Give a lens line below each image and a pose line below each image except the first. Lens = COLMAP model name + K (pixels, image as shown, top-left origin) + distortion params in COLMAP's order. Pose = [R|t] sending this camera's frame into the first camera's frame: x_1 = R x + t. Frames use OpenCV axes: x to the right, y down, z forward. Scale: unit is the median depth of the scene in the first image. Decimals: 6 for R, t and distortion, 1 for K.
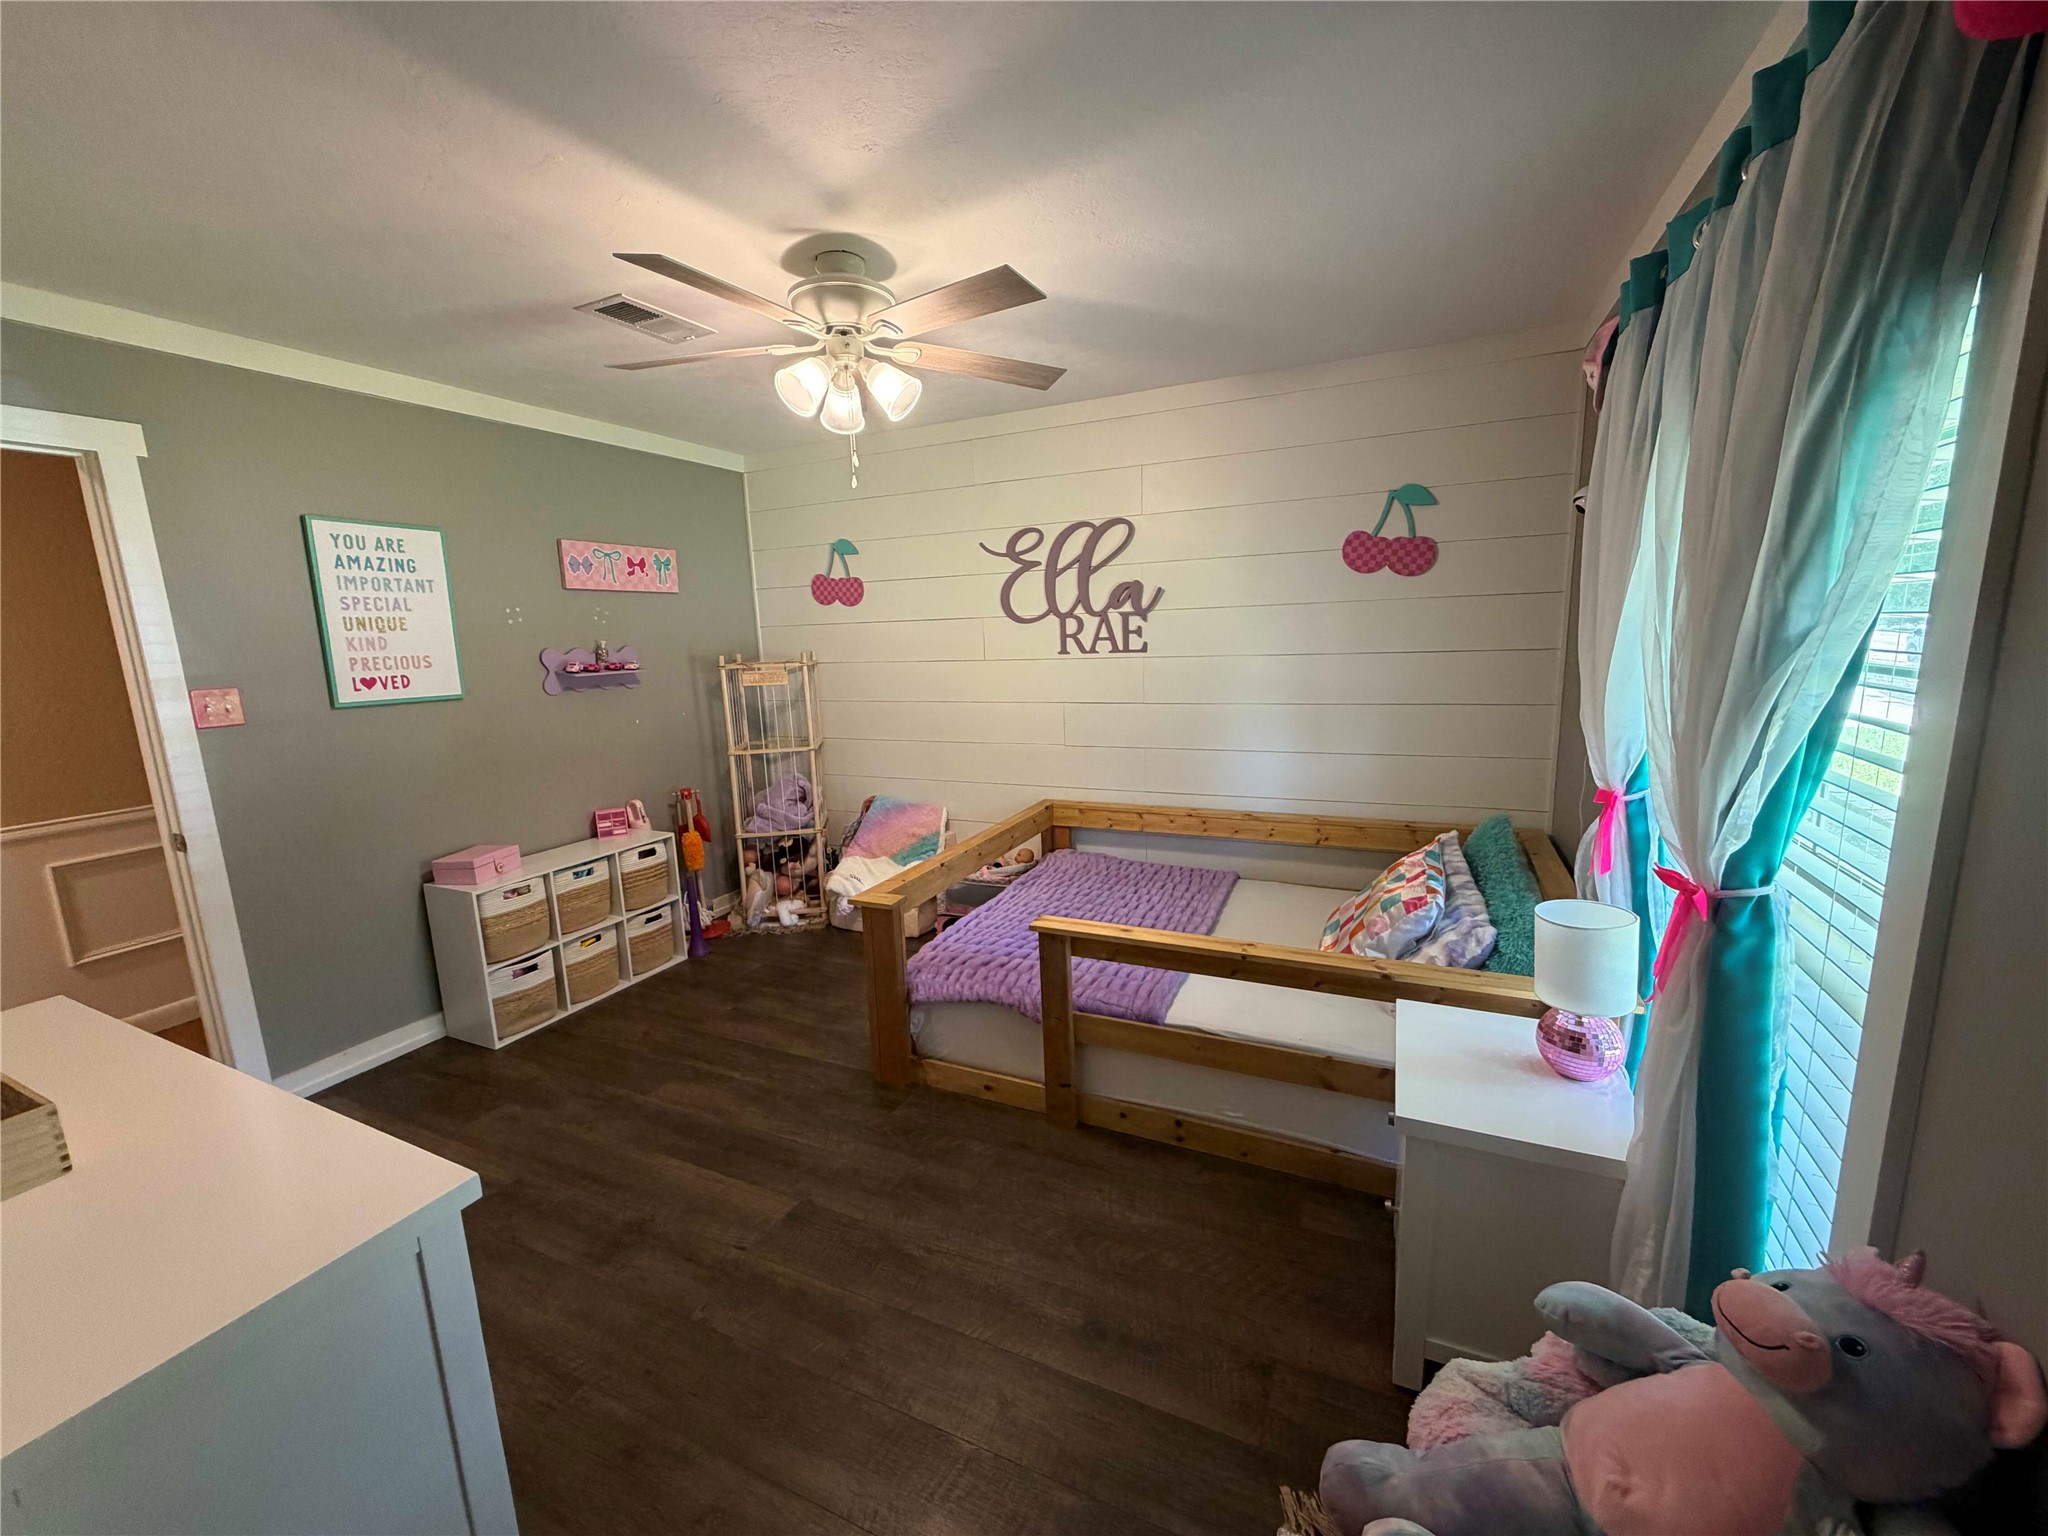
lens RADIAL K [[813.8, 0, 1020.5], [0, 813.8, 767.2], [0, 0, 1]] dist [-0.000049, 0.000205]
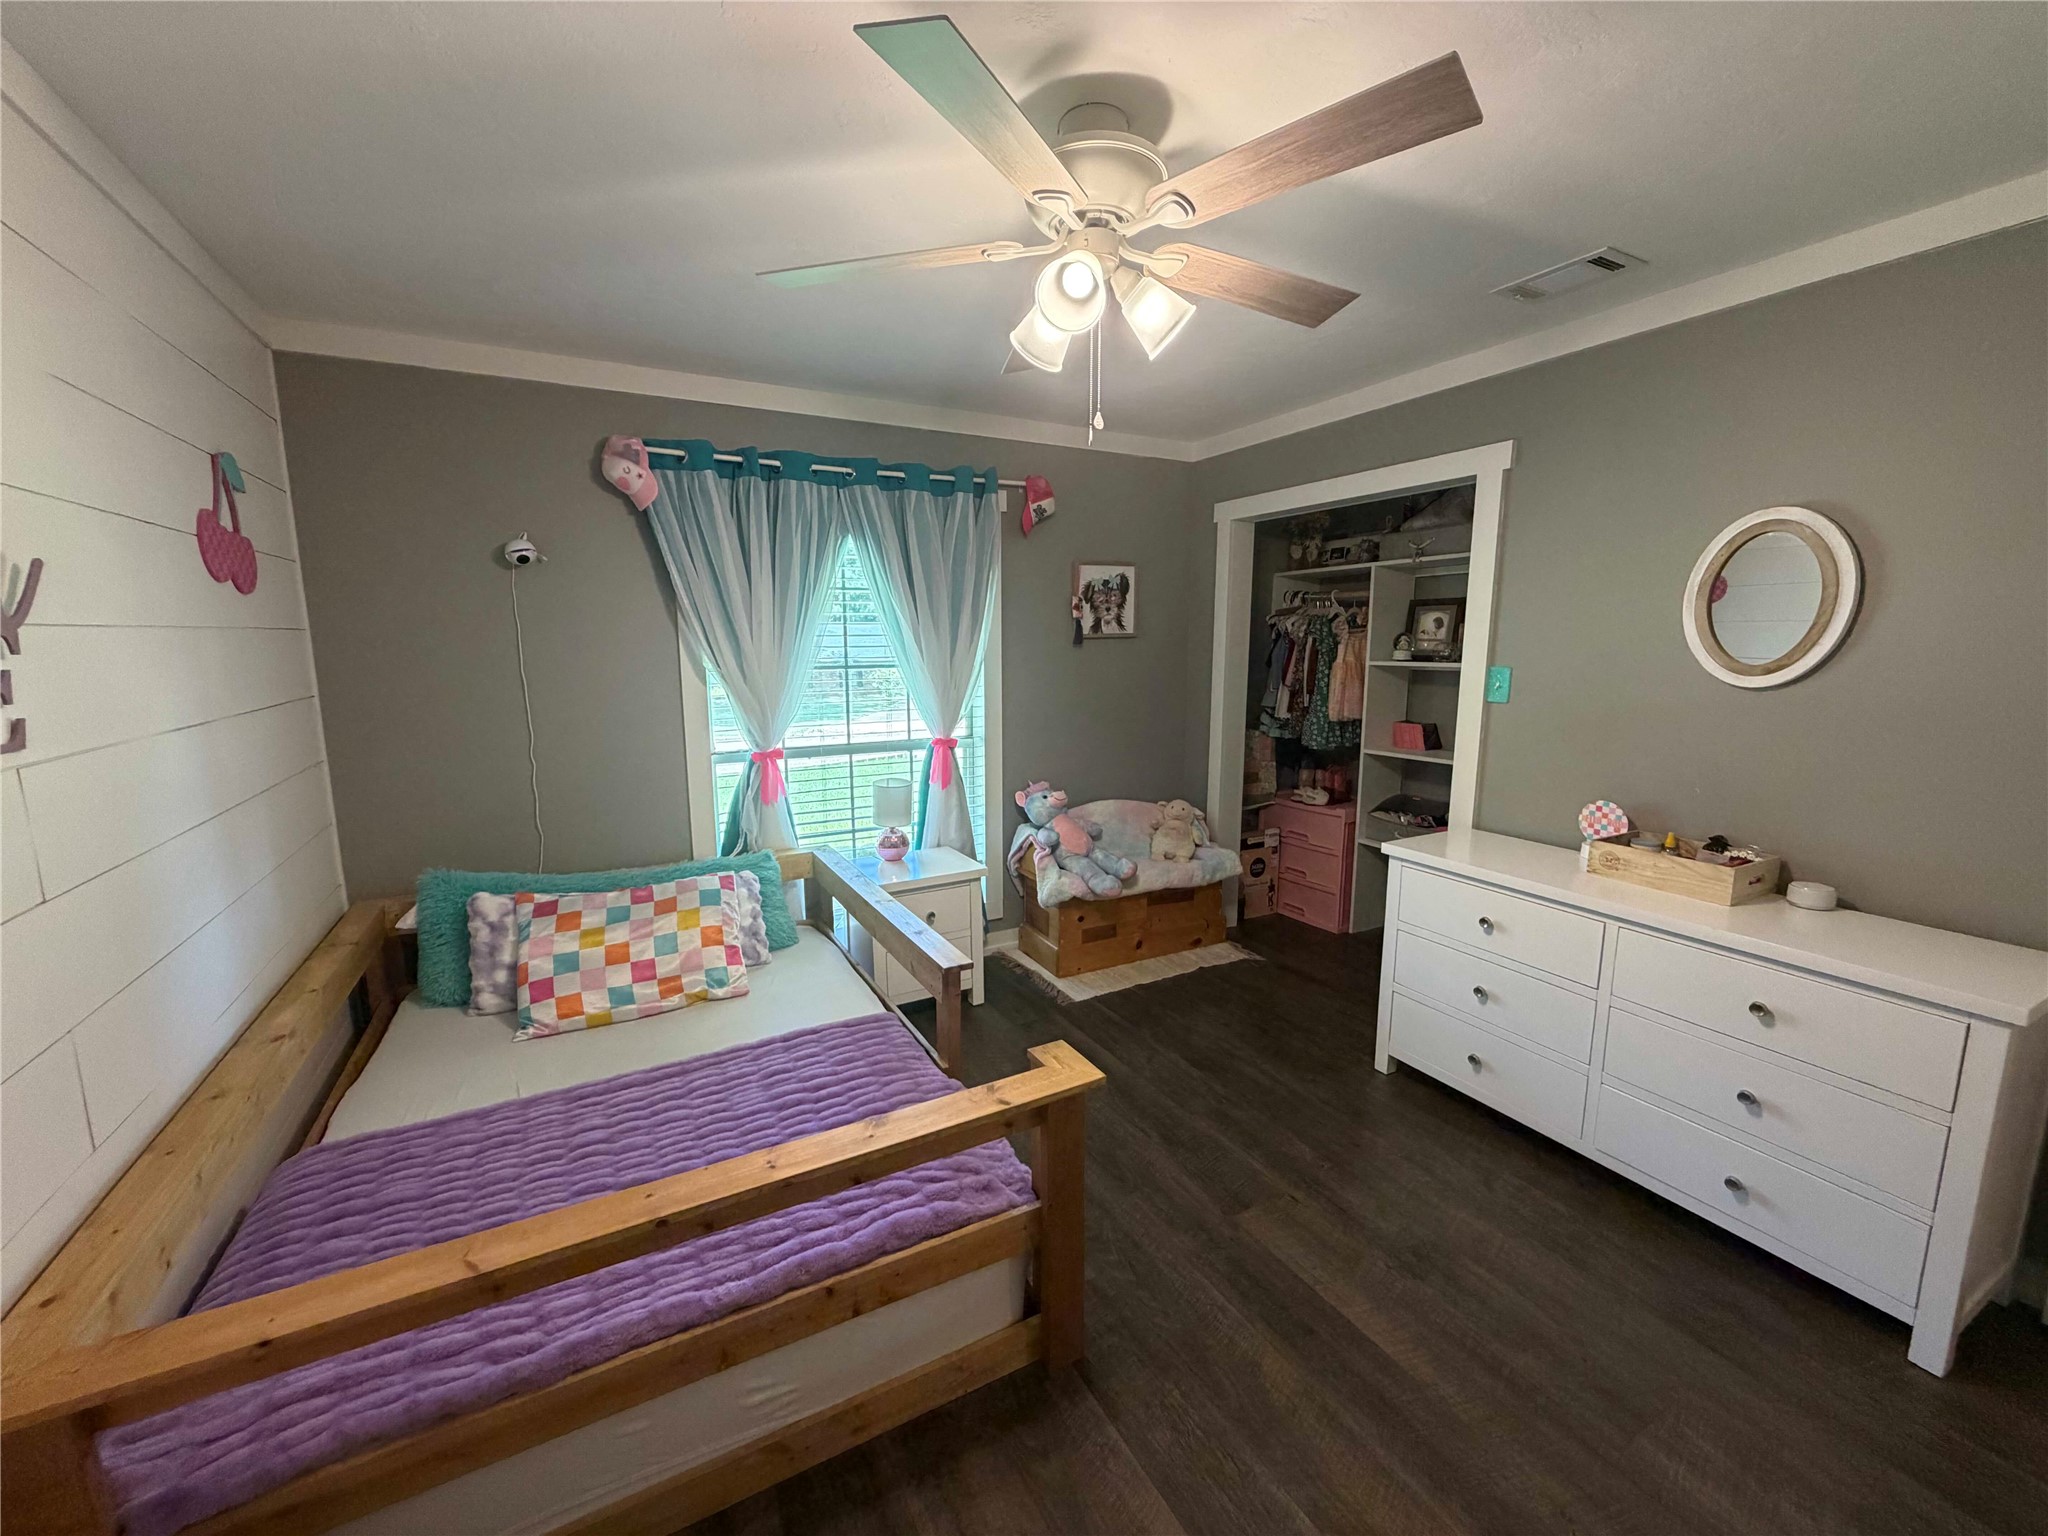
lens RADIAL K [[813.8, 0, 1020.5], [0, 813.8, 767.2], [0, 0, 1]] dist [-0.000049, 0.000205]
pose [[-0.802247, -0.054654, 0.594486, -0.358300], [0.138085, 0.951809, 0.273846, -0.166617], [-0.580803, 0.301782, -0.756039, 1.002911]]
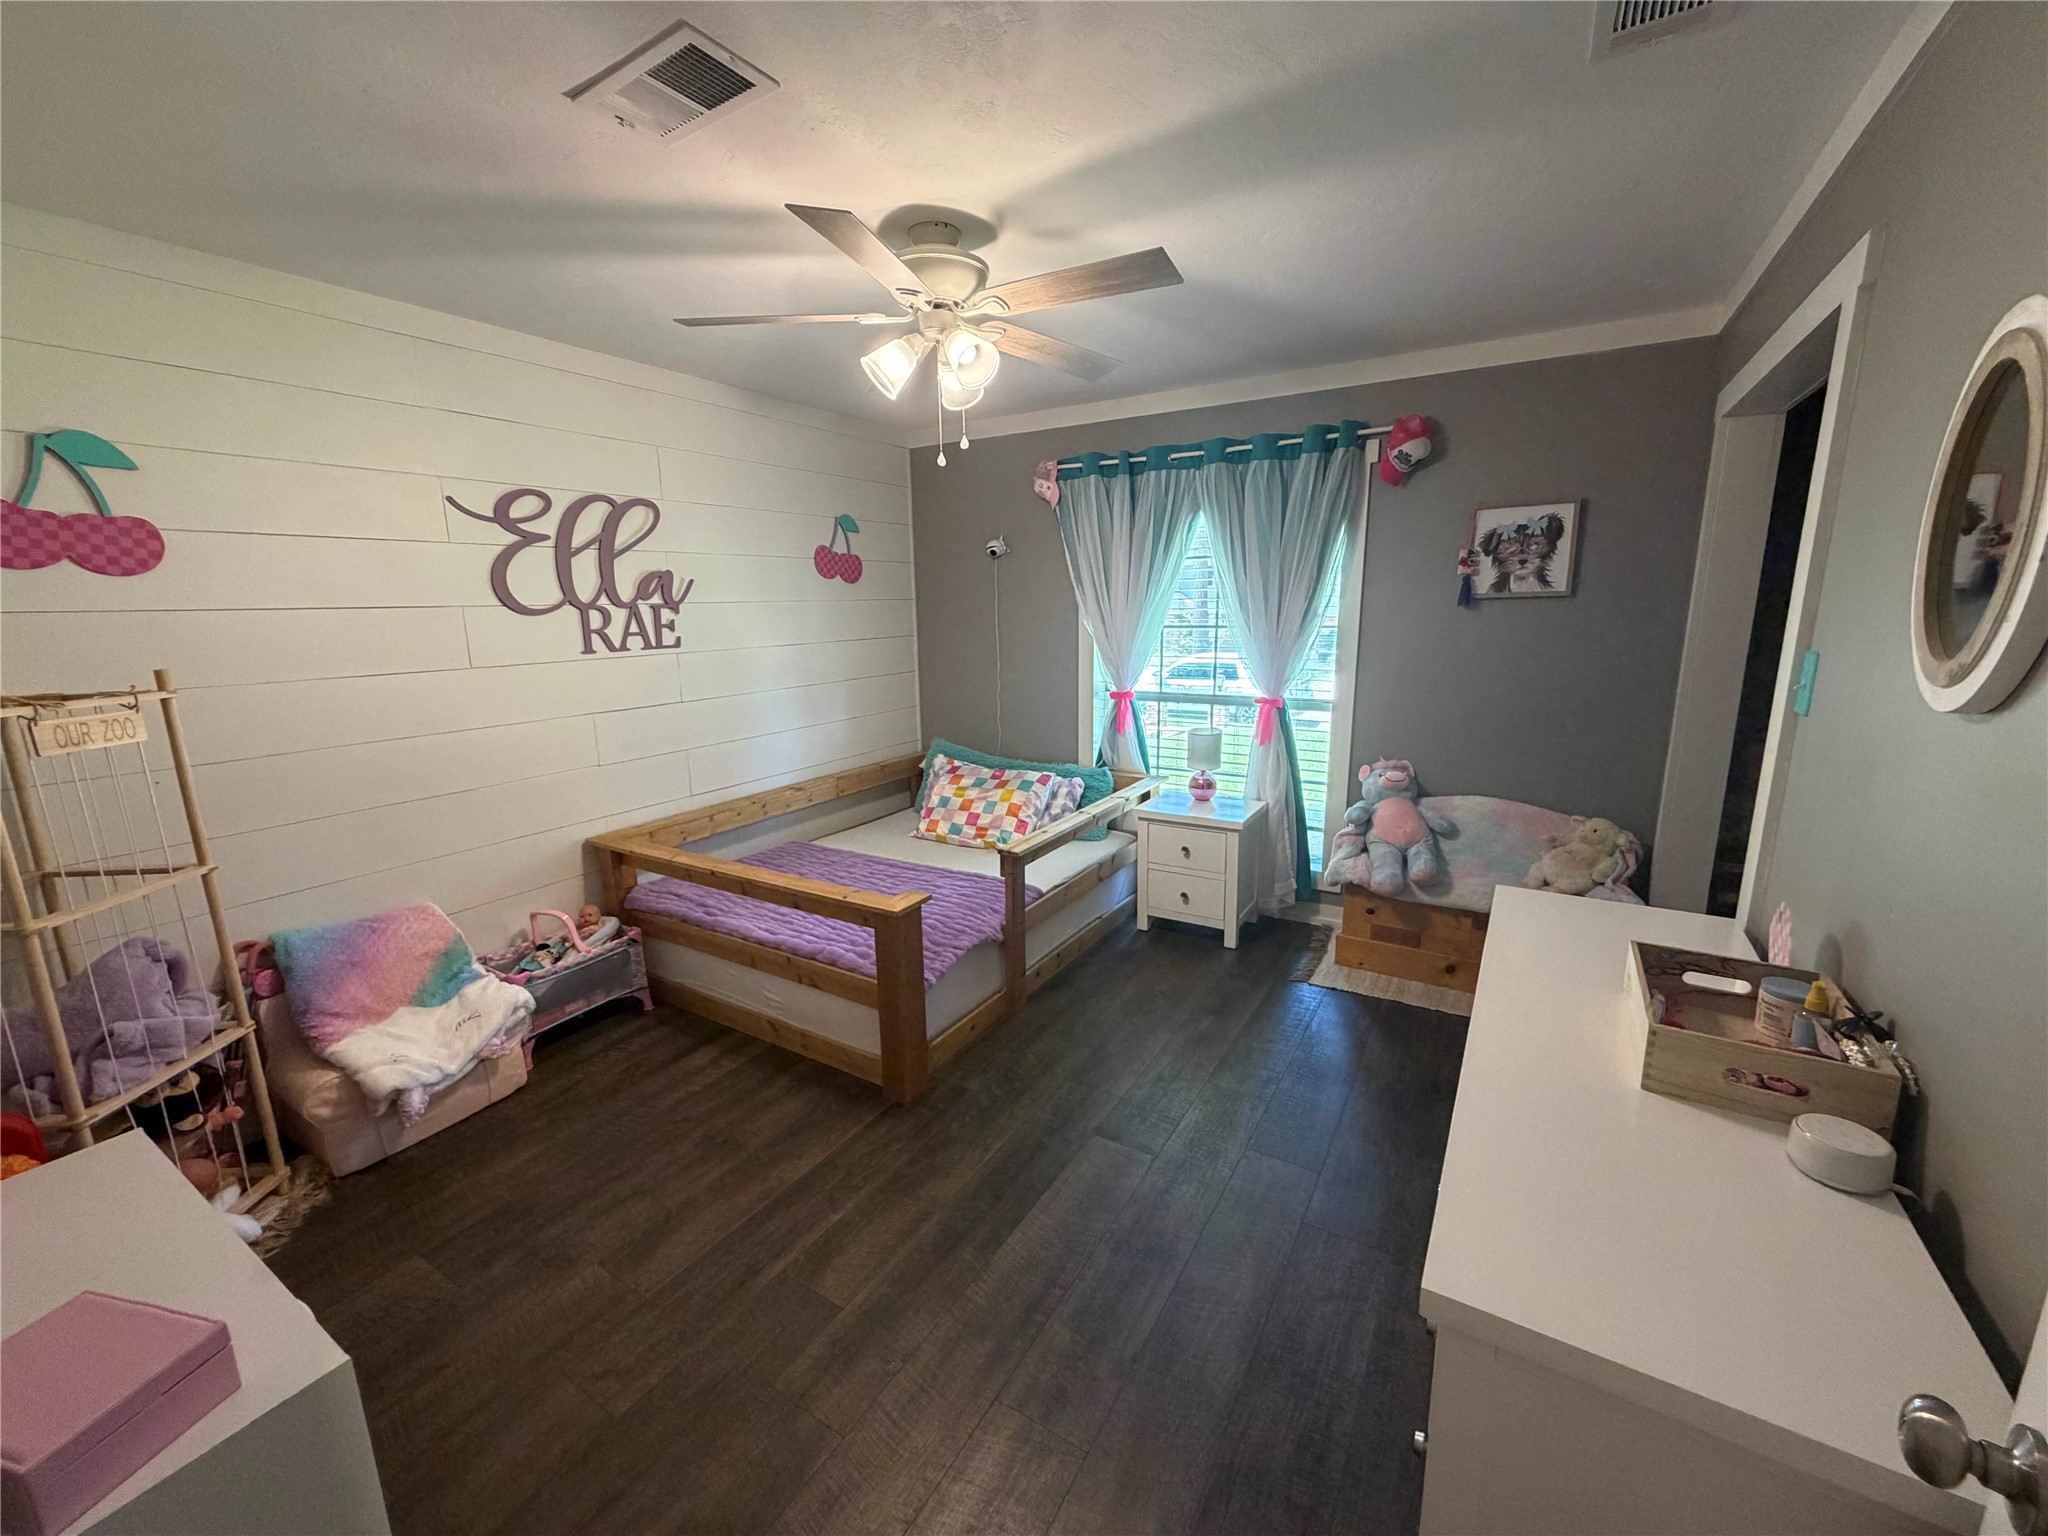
lens RADIAL K [[813.8, 0, 1020.5], [0, 813.8, 767.2], [0, 0, 1]] dist [-0.000049, 0.000205]
pose [[0.112142, -0.165034, 0.979892, -0.734008], [0.186462, 0.972090, 0.142381, -0.066364], [-0.976041, 0.166745, 0.139785, 0.499791]]
